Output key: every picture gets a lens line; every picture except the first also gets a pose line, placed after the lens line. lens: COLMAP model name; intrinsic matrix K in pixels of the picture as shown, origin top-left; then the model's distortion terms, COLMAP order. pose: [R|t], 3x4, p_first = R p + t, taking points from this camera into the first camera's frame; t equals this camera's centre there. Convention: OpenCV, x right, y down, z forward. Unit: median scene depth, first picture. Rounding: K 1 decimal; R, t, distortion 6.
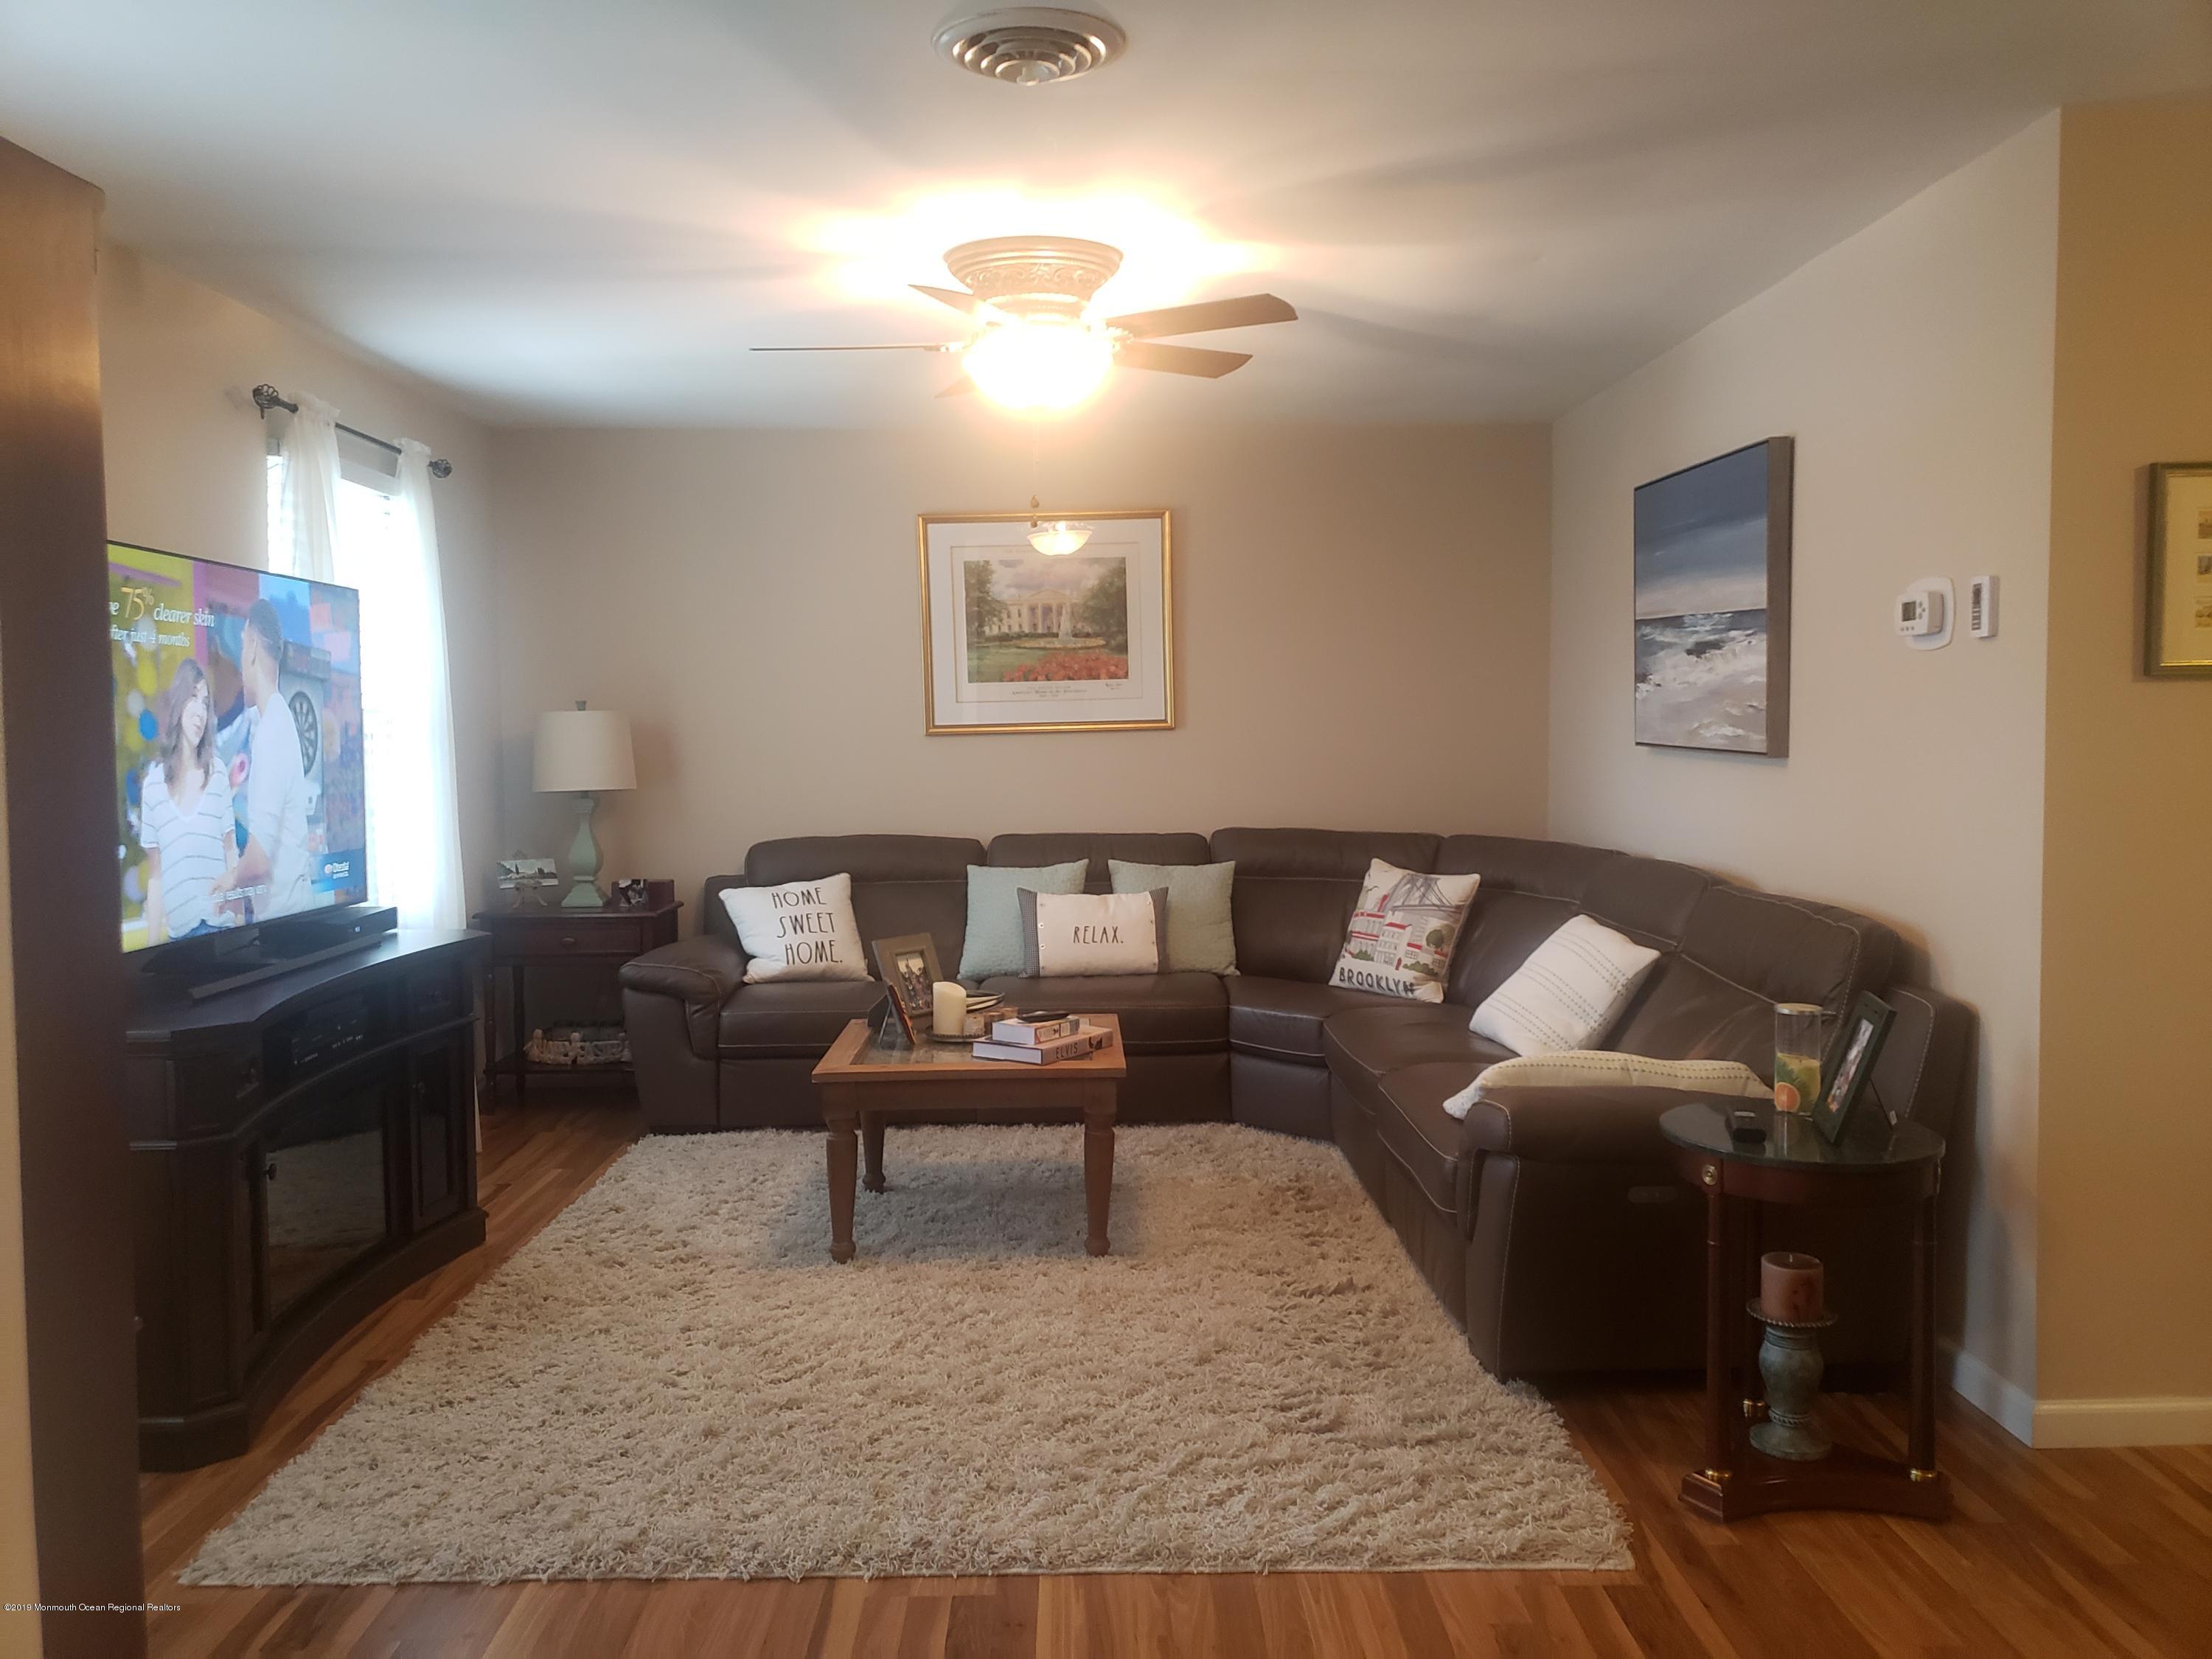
lens RADIAL K [[1685.4, 0, 1106.0], [0, 1685.4, 829.5], [0, 0, 1]] dist [0.006504, 0.002990]
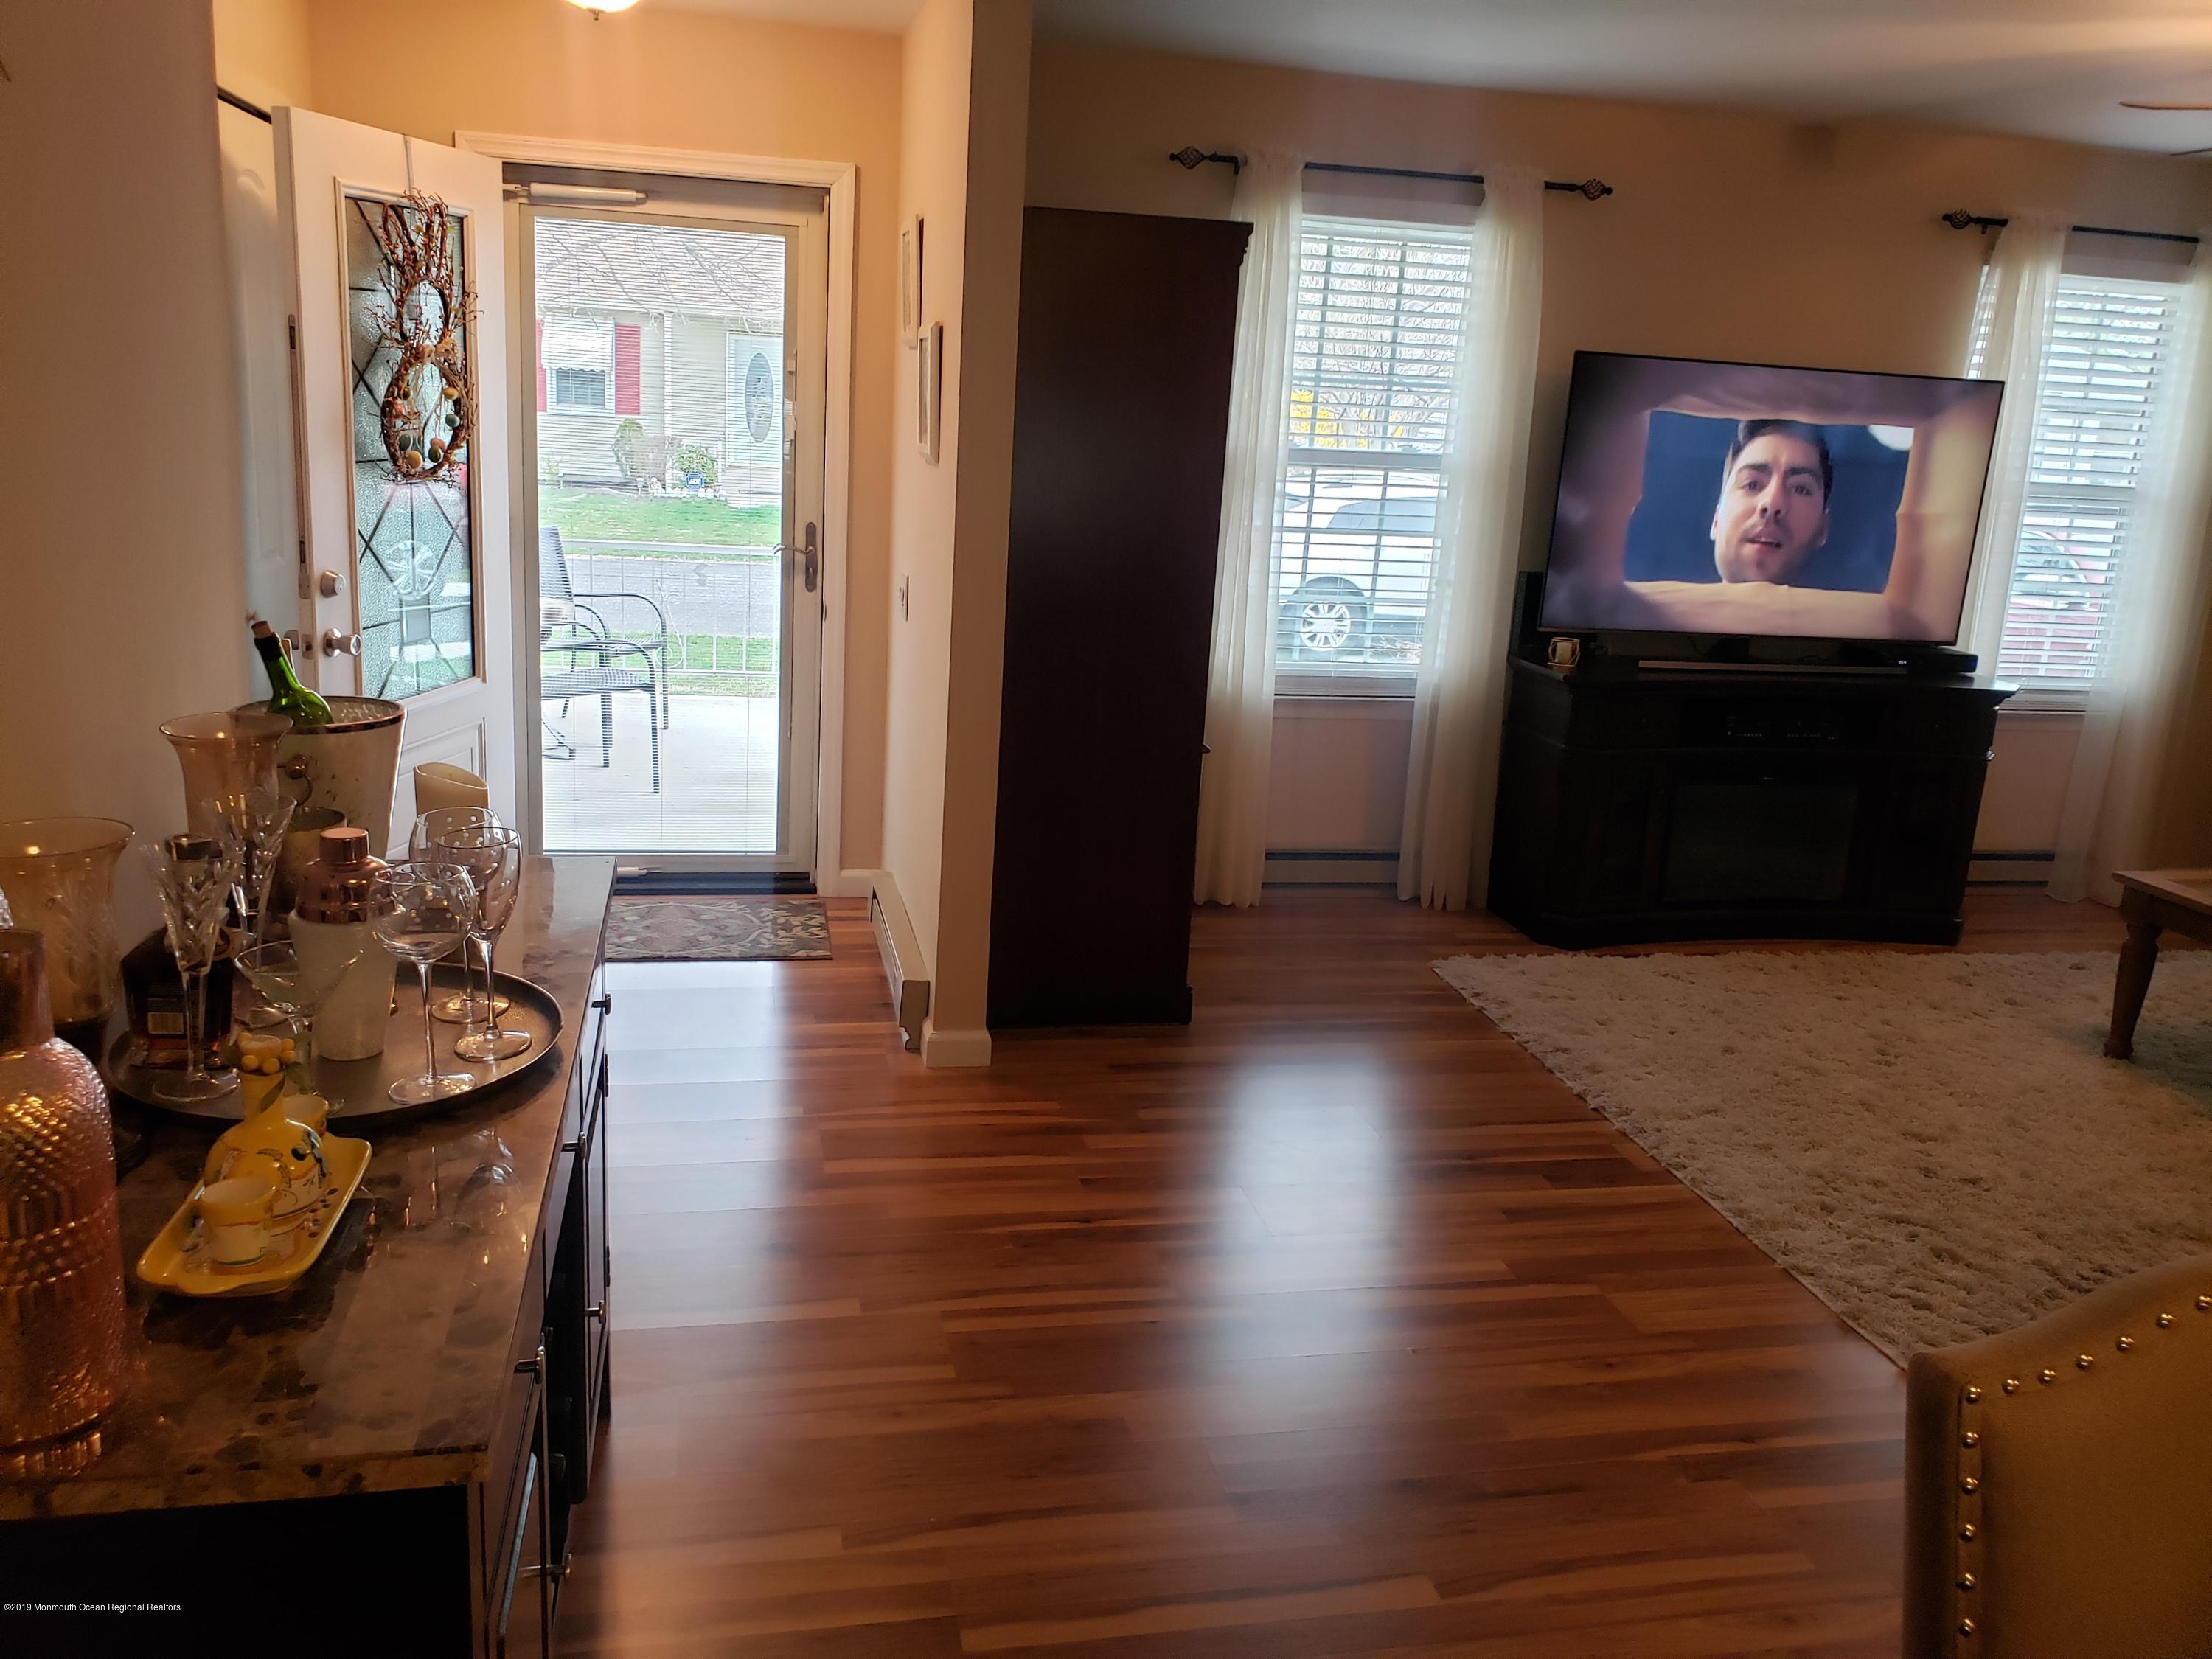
lens RADIAL K [[1736.8, 0, 1106.0], [0, 1736.8, 829.5], [0, 0, 1]] dist [-0.002761, -0.010306]
pose [[0.184576, 0.253837, -0.949473, 0.874790], [-0.111946, 0.965214, 0.236283, -0.073306], [0.976422, 0.062677, 0.206571, 0.215160]]
